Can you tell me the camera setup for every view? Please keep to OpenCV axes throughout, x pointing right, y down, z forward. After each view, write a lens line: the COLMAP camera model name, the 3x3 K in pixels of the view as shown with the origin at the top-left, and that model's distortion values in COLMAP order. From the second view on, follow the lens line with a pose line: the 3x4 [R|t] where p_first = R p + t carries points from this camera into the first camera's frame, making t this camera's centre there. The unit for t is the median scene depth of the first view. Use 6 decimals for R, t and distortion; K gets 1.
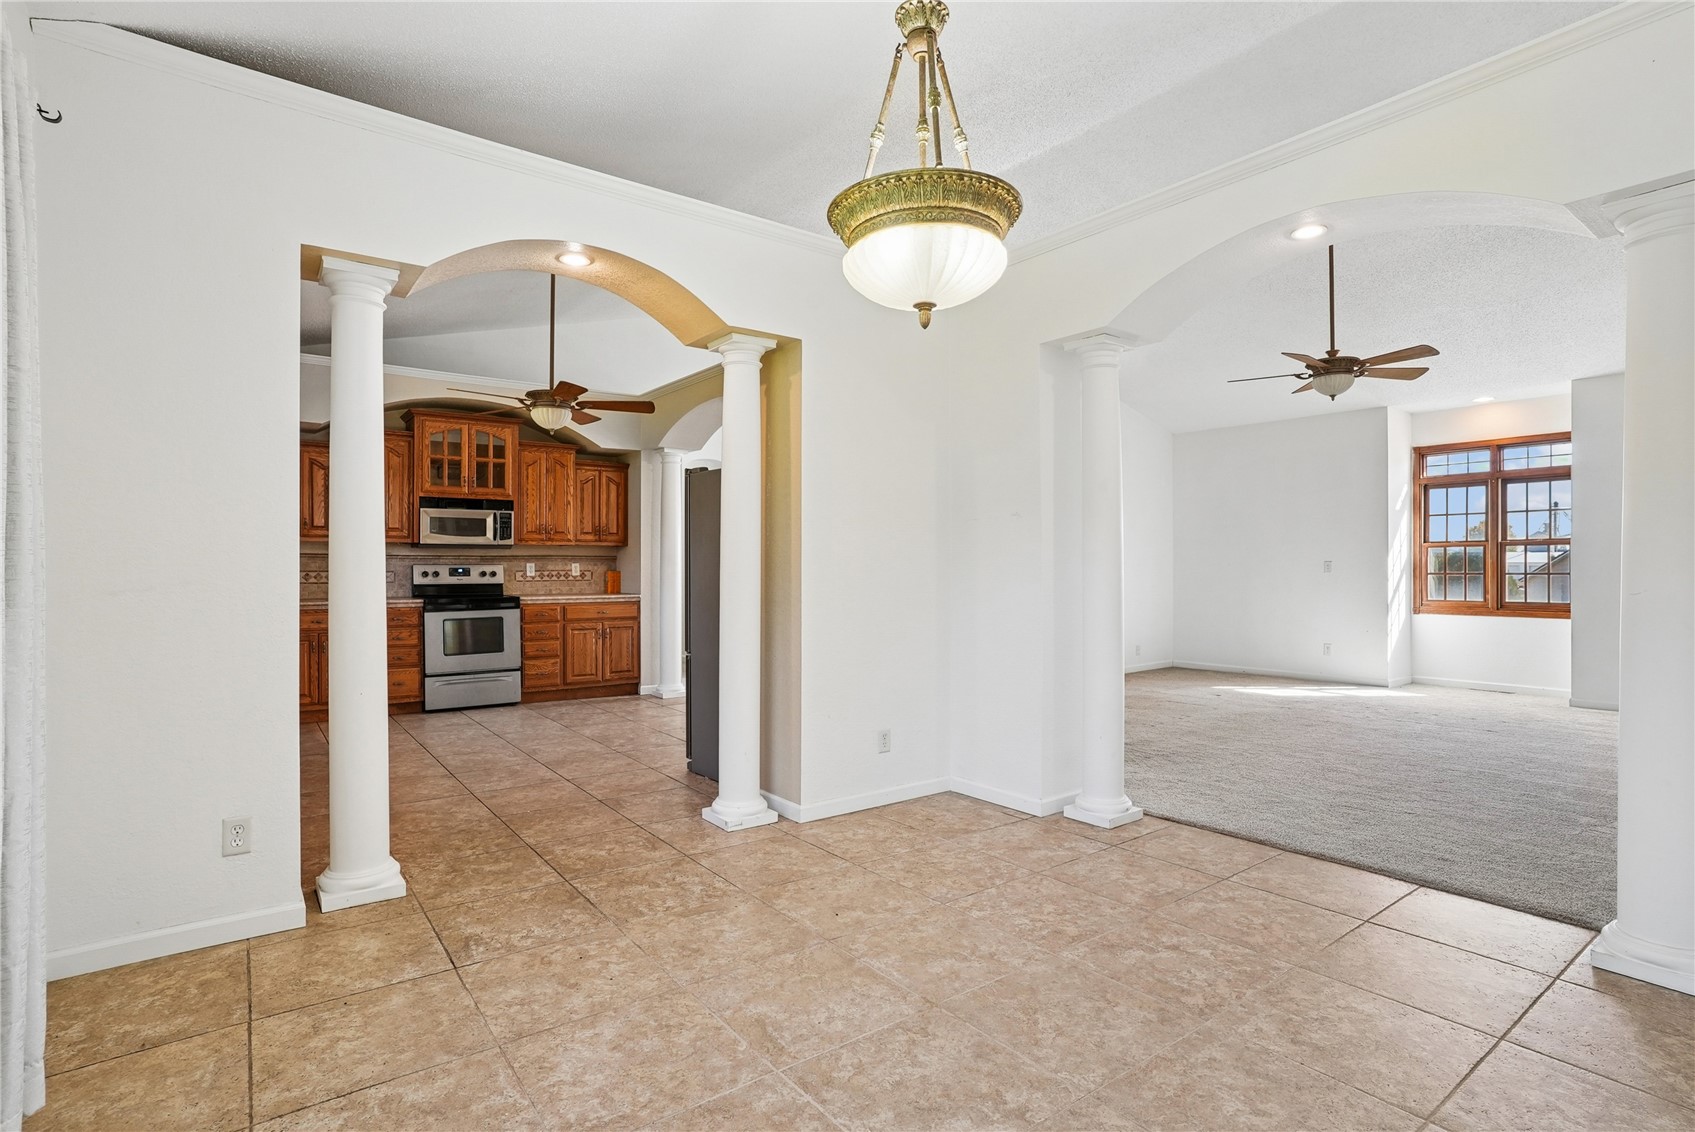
lens RADIAL K [[838.7, 0, 849.2], [0, 838.7, 562.8], [0, 0, 1]] dist [-0.038722, 0.014846]
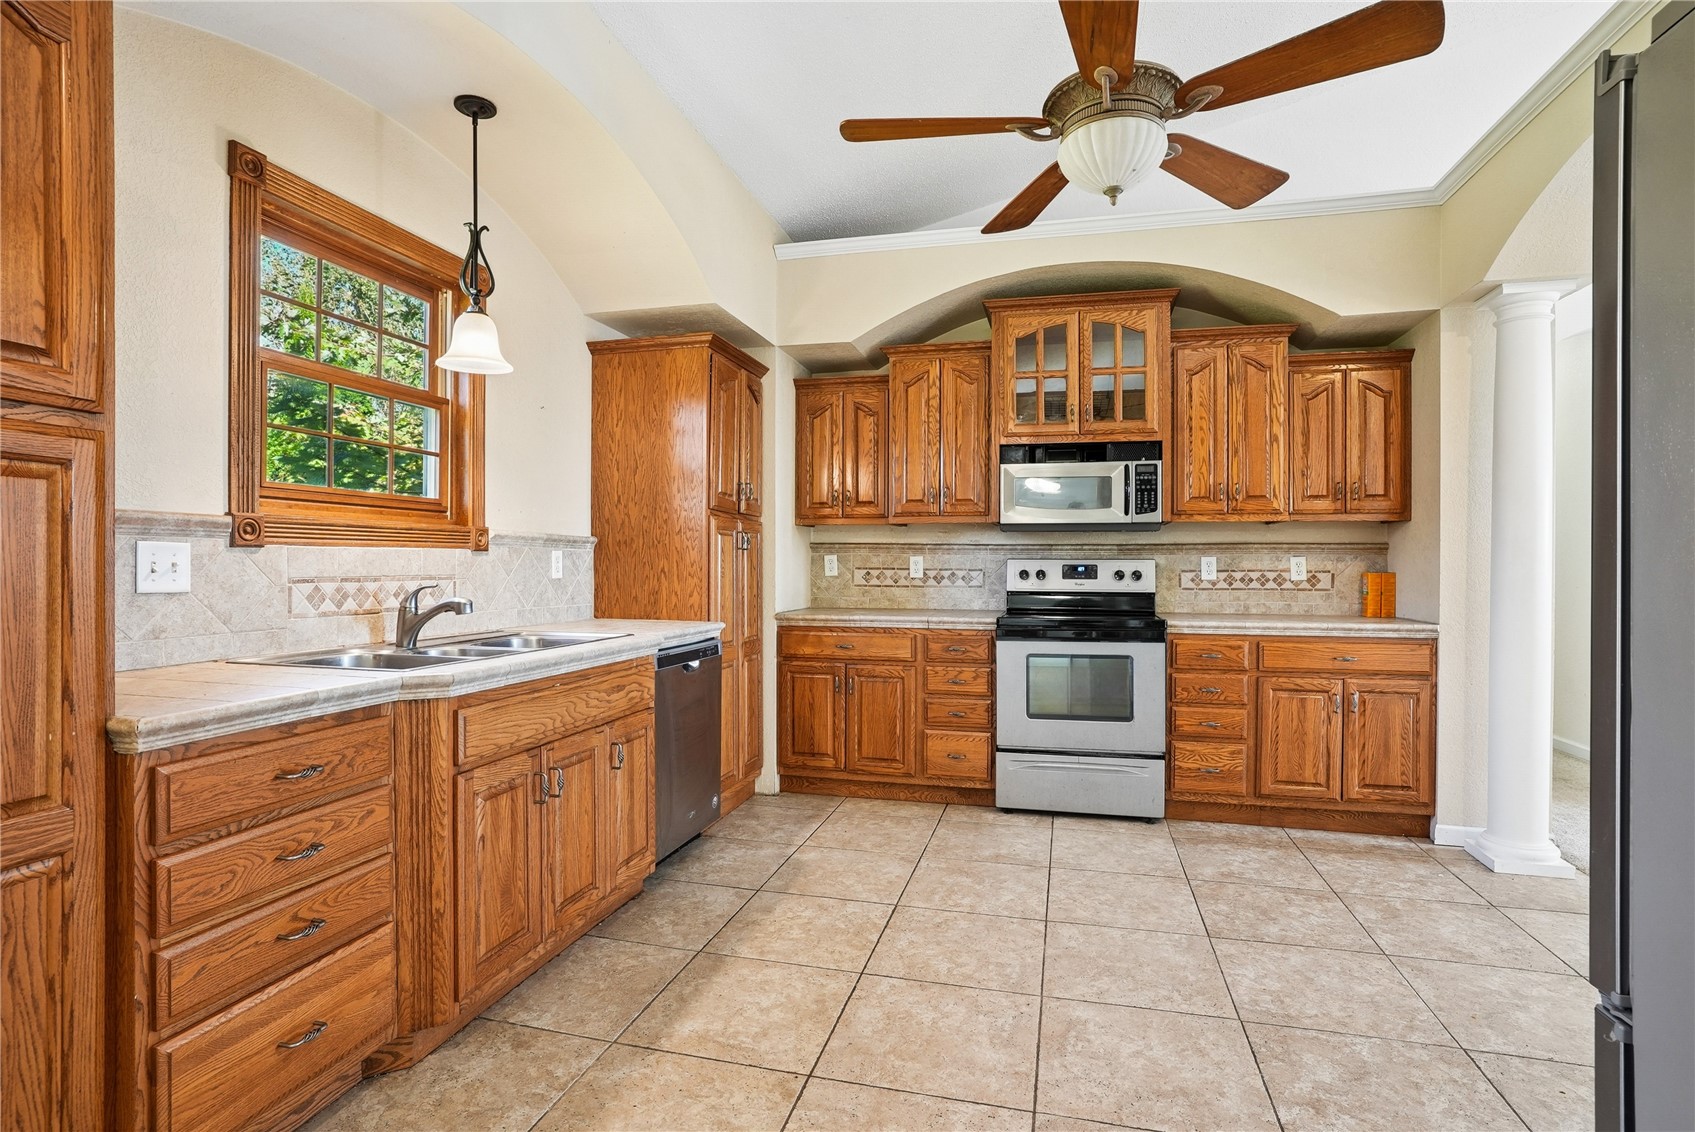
lens RADIAL K [[838.7, 0, 852.6], [0, 838.7, 565.2], [0, 0, 1]] dist [-0.038722, 0.014846]
pose [[0.619757, 0.006102, -0.784770, -0.103029], [-0.001058, 0.999975, 0.006940, 0.002648], [0.784793, -0.003470, 0.619748, 0.515468]]
